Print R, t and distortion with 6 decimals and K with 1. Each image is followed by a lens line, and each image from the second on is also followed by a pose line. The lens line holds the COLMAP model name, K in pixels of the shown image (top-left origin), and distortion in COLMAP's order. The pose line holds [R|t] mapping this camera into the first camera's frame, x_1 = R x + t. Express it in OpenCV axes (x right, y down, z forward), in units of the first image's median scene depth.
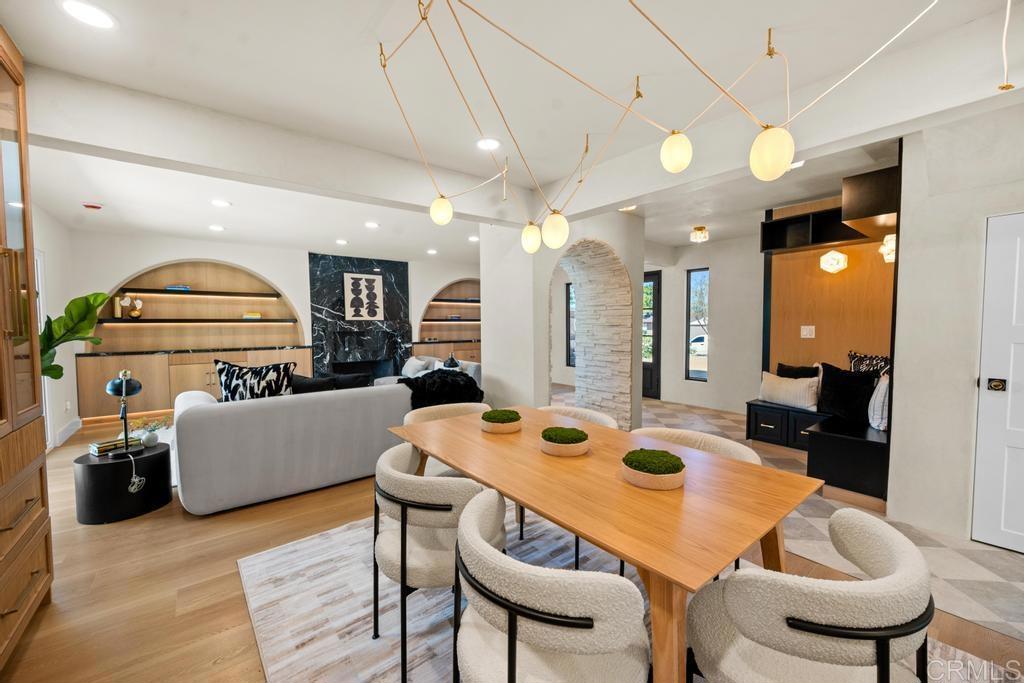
lens RADIAL K [[398.0, 0, 519.6], [0, 398.0, 342.8], [0, 0, 1]] dist [0.000400, -0.000009]
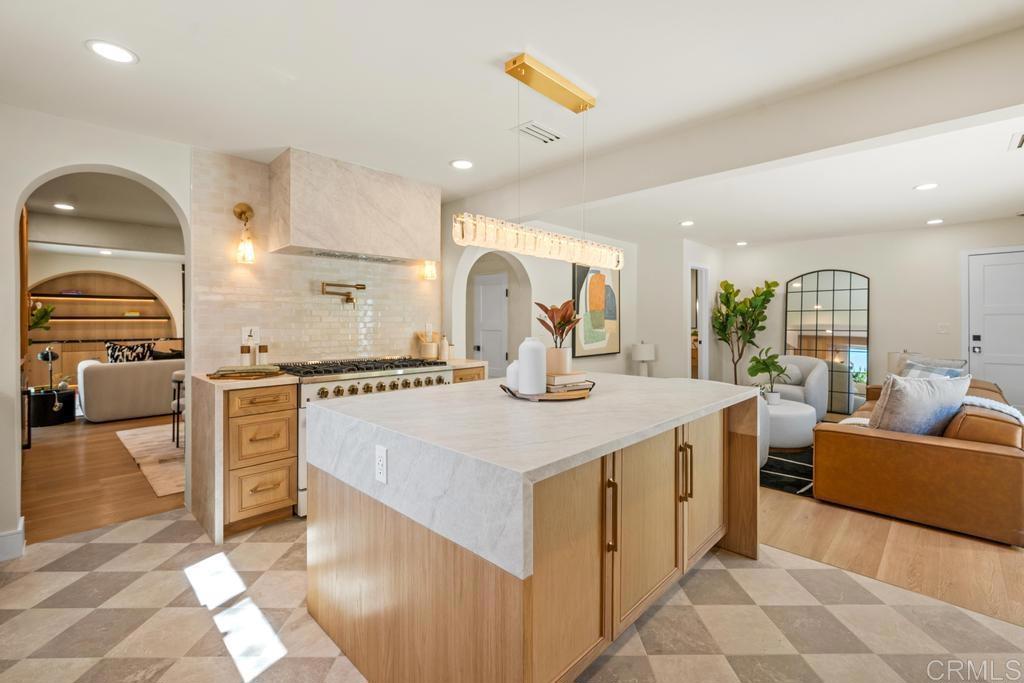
lens RADIAL K [[445.4, 0, 516.9], [0, 445.4, 325.0], [0, 0, 1]] dist [-0.000917, -0.000192]
pose [[0.993706, 0.003018, 0.111976, 0.380404], [0.001413, 0.999220, -0.039465, 0.024130], [-0.112008, 0.039375, 0.992927, -0.535736]]
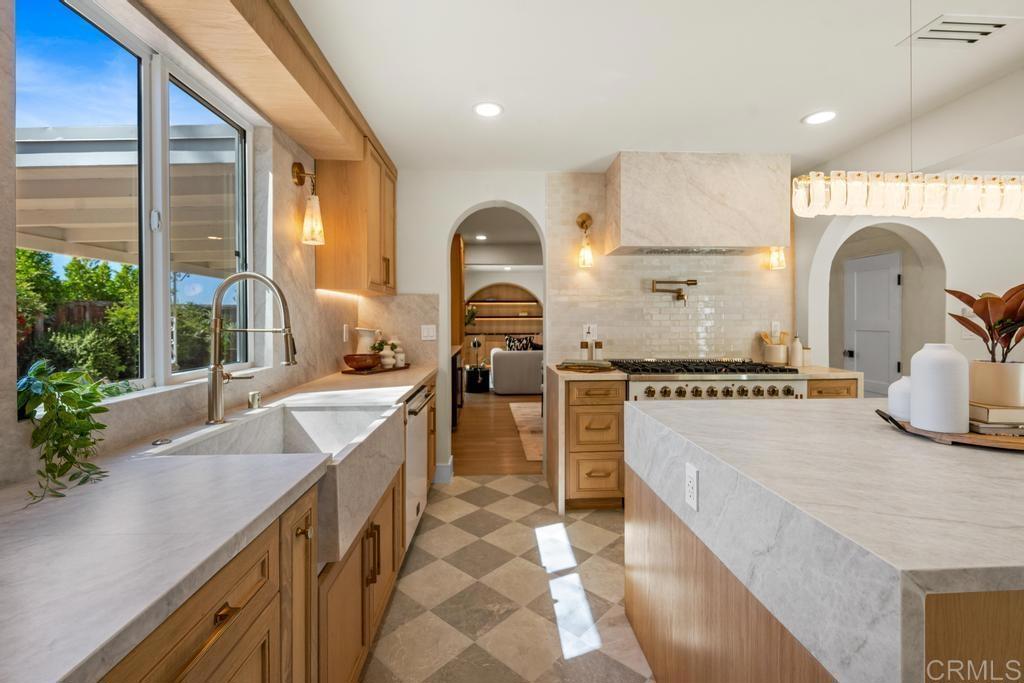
lens RADIAL K [[444.9, 0, 515.6], [0, 444.9, 322.3], [0, 0, 1]] dist [-0.002140, 0.000007]
pose [[0.807703, 0.005928, -0.589560, 0.388663], [-0.029300, 0.999118, -0.030094, 0.022672], [0.588861, 0.041581, 0.807164, -0.506541]]
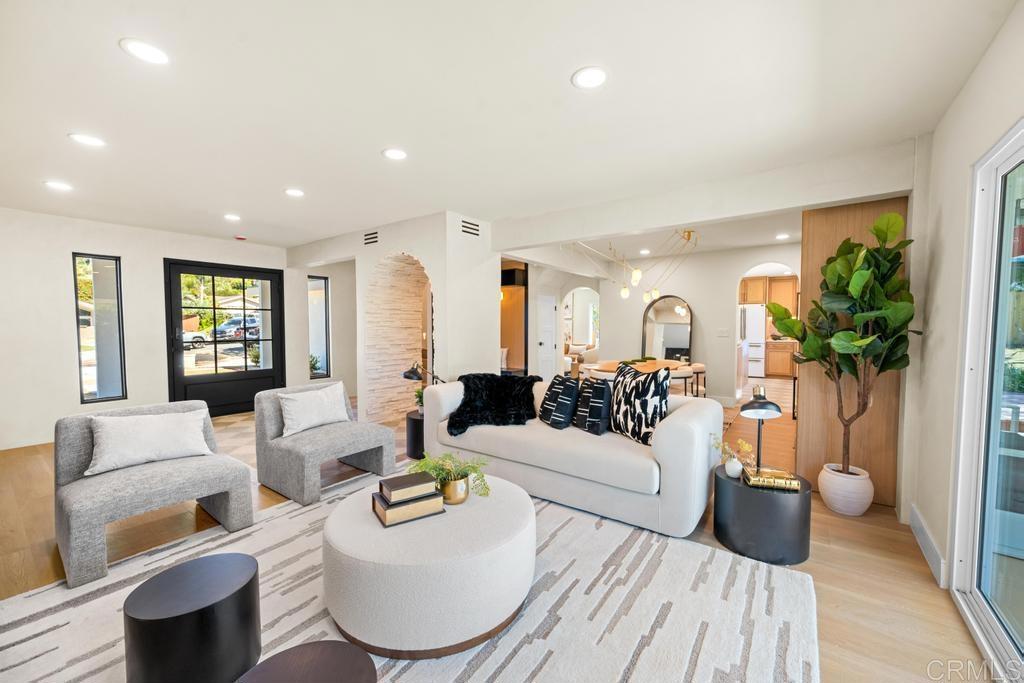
lens RADIAL K [[398.0, 0, 519.6], [0, 398.0, 342.8], [0, 0, 1]] dist [0.000400, -0.000009]
pose [[-0.264298, -0.043171, 0.963474, -0.686202], [0.045338, 0.997337, 0.057125, -0.035494], [-0.963375, 0.058780, -0.261637, 0.692276]]
